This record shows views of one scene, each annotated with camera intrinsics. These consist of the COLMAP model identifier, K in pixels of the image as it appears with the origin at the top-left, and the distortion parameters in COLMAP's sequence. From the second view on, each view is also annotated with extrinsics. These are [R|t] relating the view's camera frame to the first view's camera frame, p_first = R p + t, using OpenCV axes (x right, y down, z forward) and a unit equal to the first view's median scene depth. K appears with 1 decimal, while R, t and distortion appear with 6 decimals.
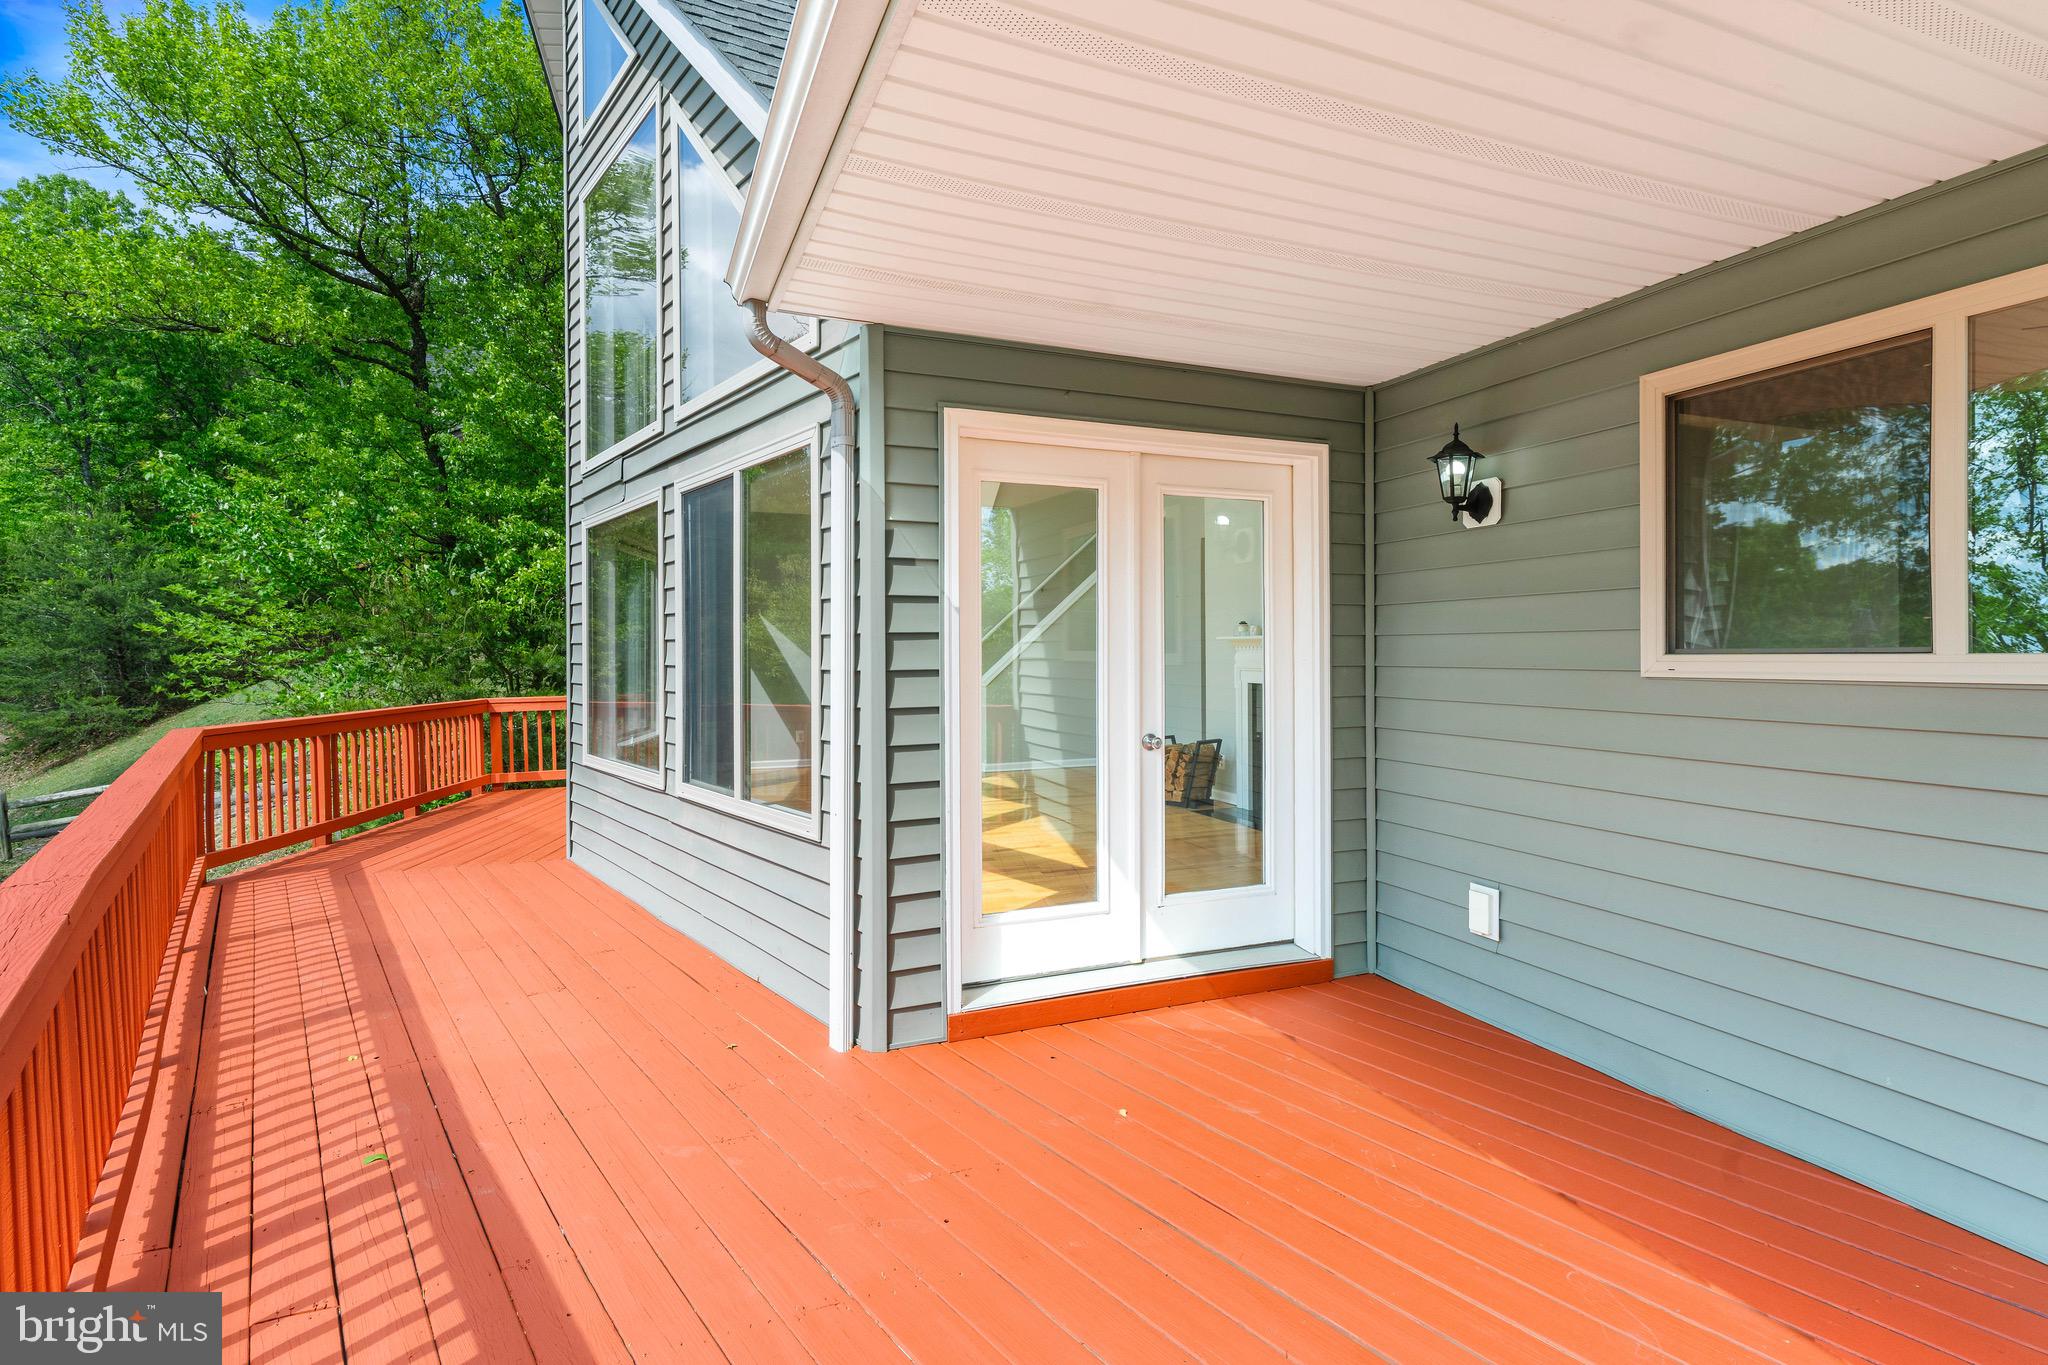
lens RADIAL K [[981.3, 0, 1036.4], [0, 981.3, 658.8], [0, 0, 1]] dist [0.004058, 0.001095]
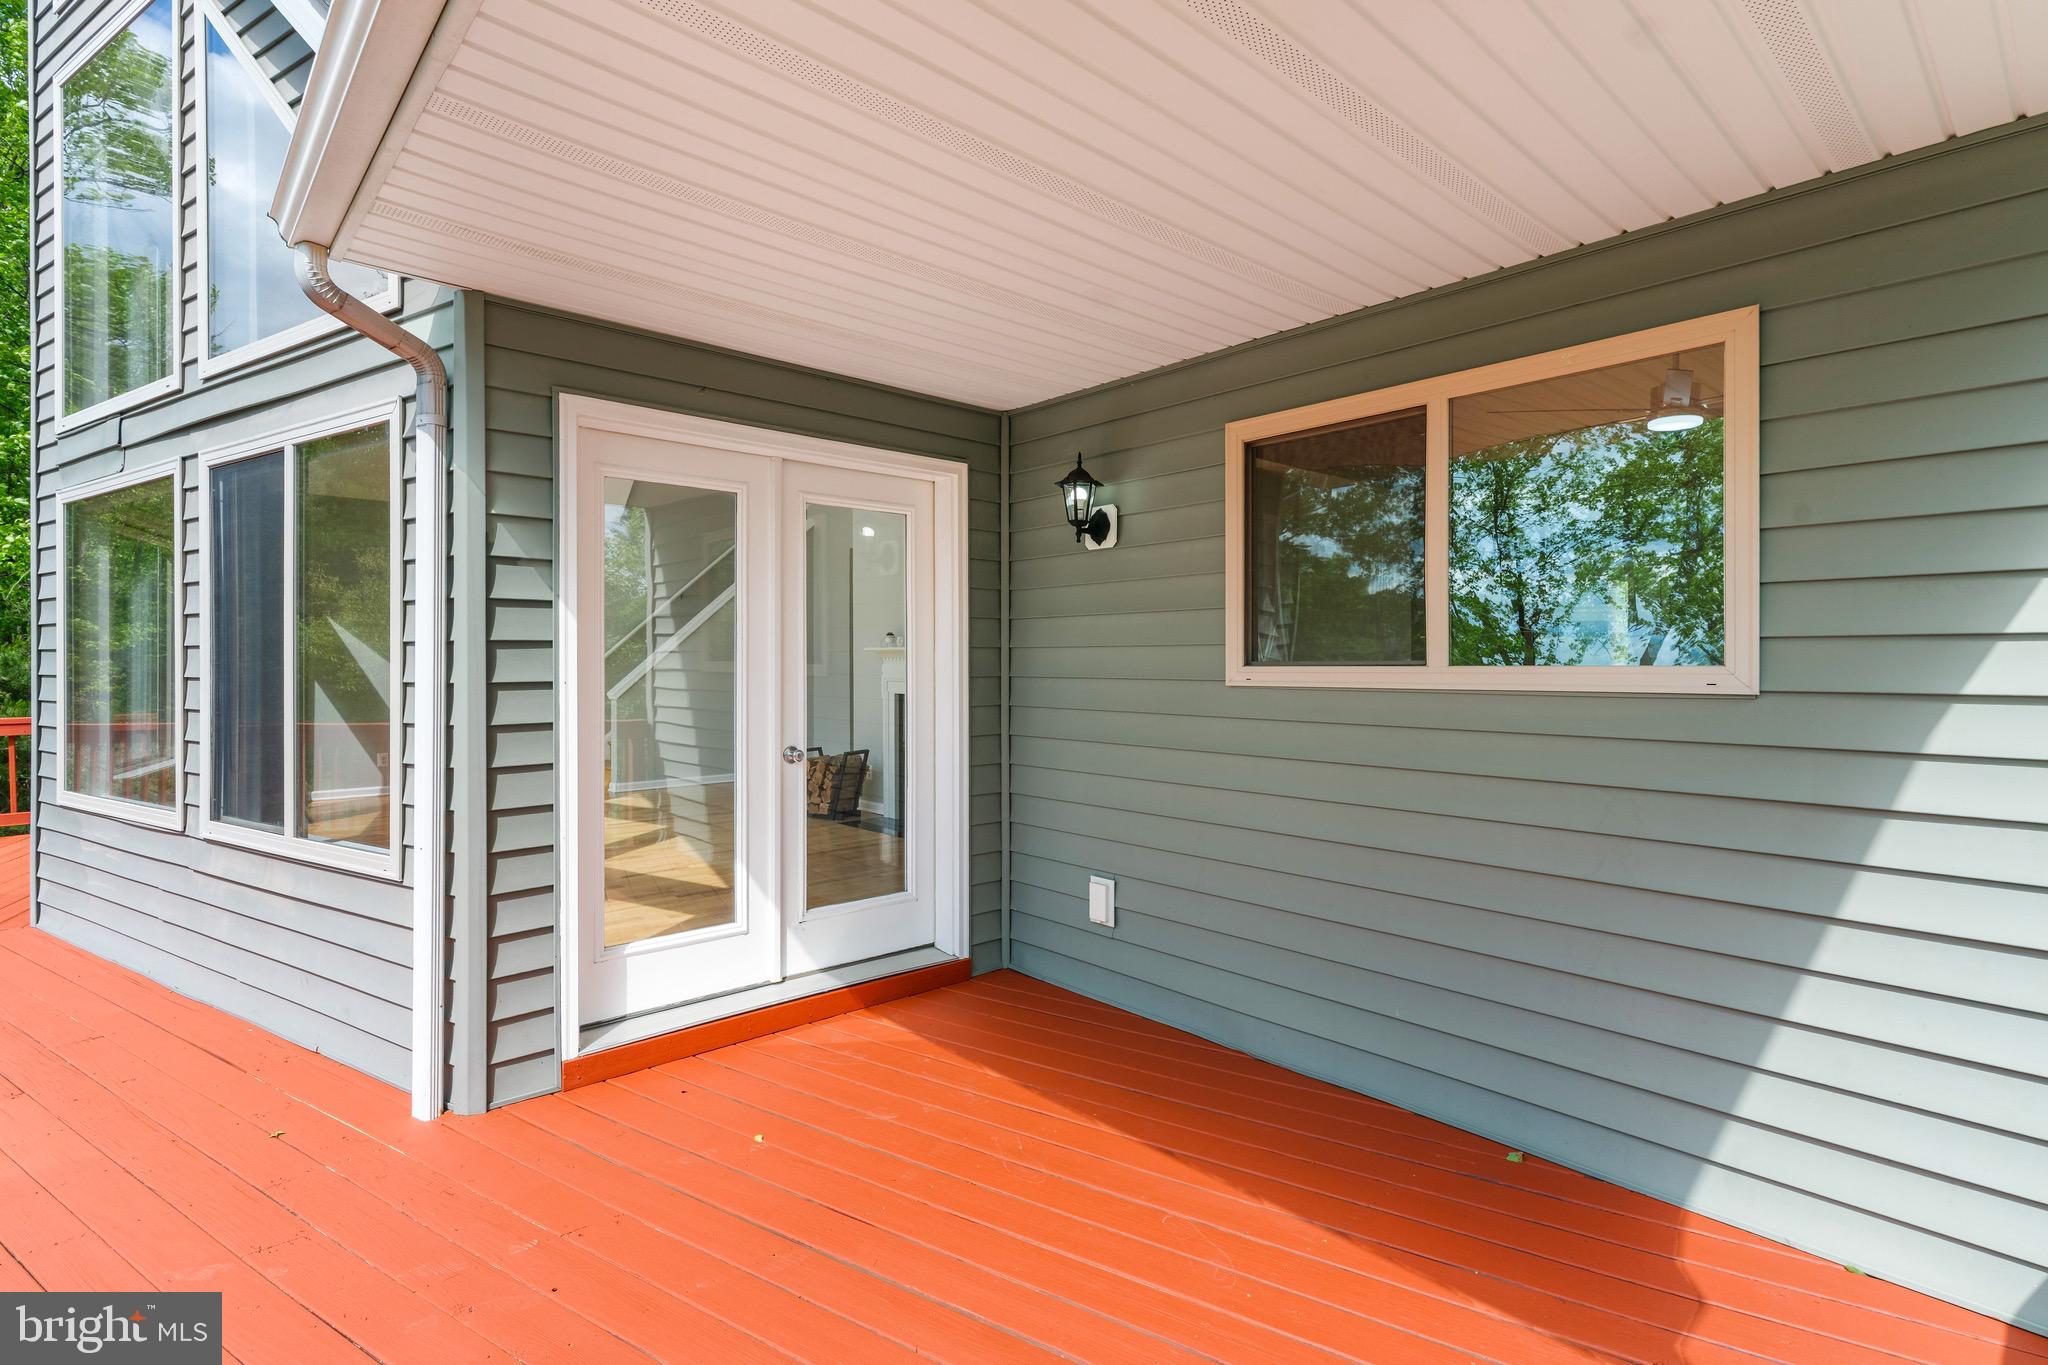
lens RADIAL K [[981.3, 0, 1026.5], [0, 981.3, 670.1], [0, 0, 1]] dist [0.004058, 0.001095]
pose [[0.942203, 0.000377, 0.335043, 0.008530], [-0.000562, 1.000000, 0.000454, -0.000210], [-0.335043, -0.000616, 0.942203, -0.000895]]
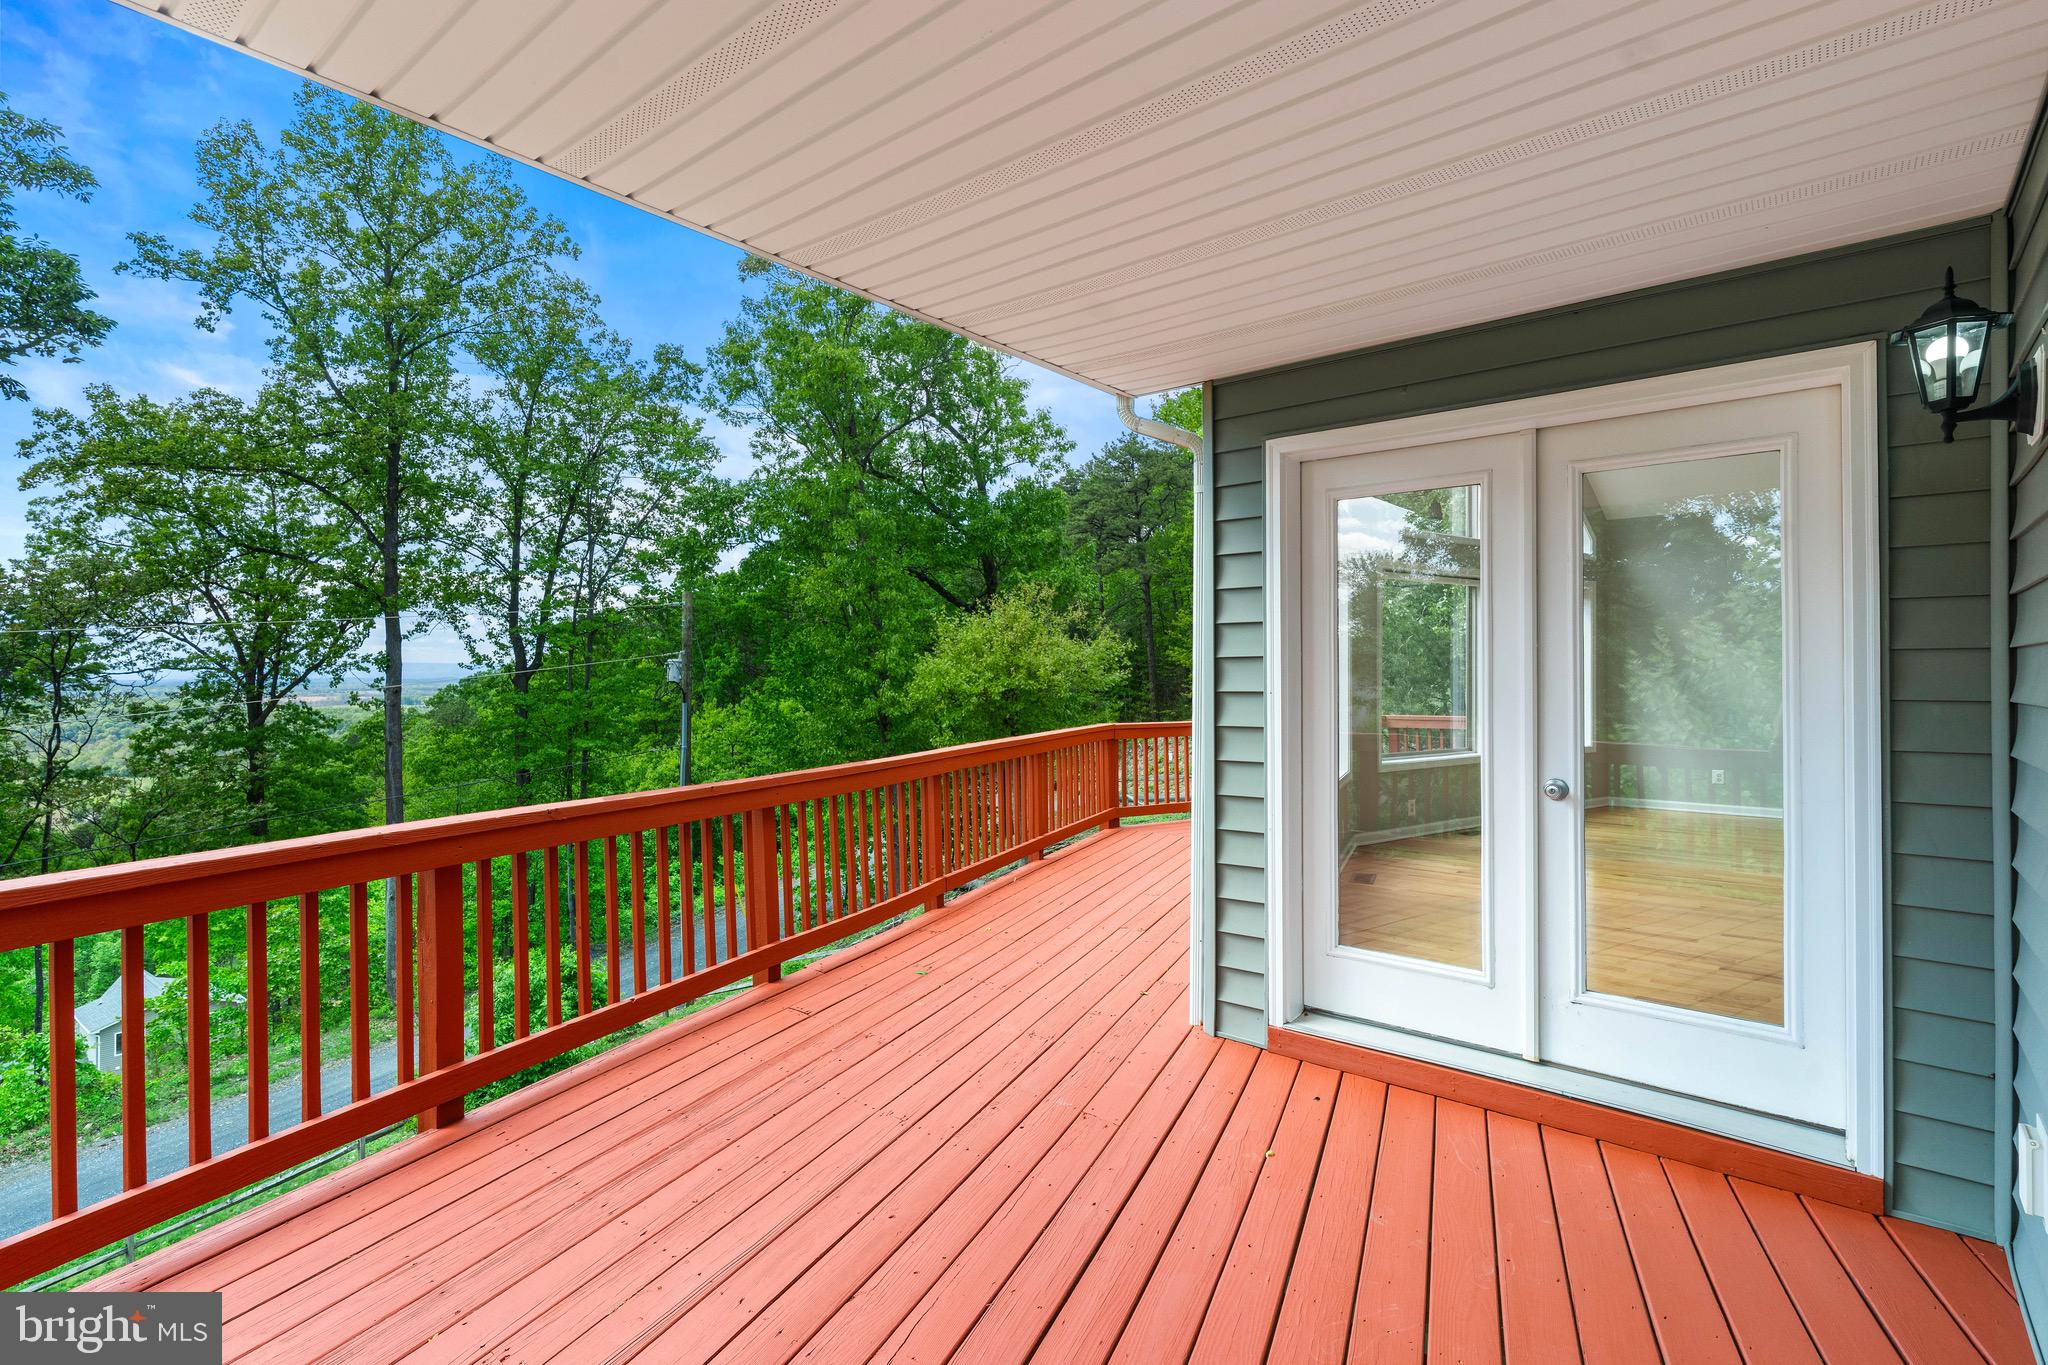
lens RADIAL K [[981.3, 0, 1018.9], [0, 981.3, 668.1], [0, 0, 1]] dist [0.004058, 0.001095]
pose [[0.465005, -0.002327, -0.885305, 0.595285], [-0.011050, 0.999903, -0.008432, -0.000887], [0.885239, 0.013704, 0.464934, 0.238258]]
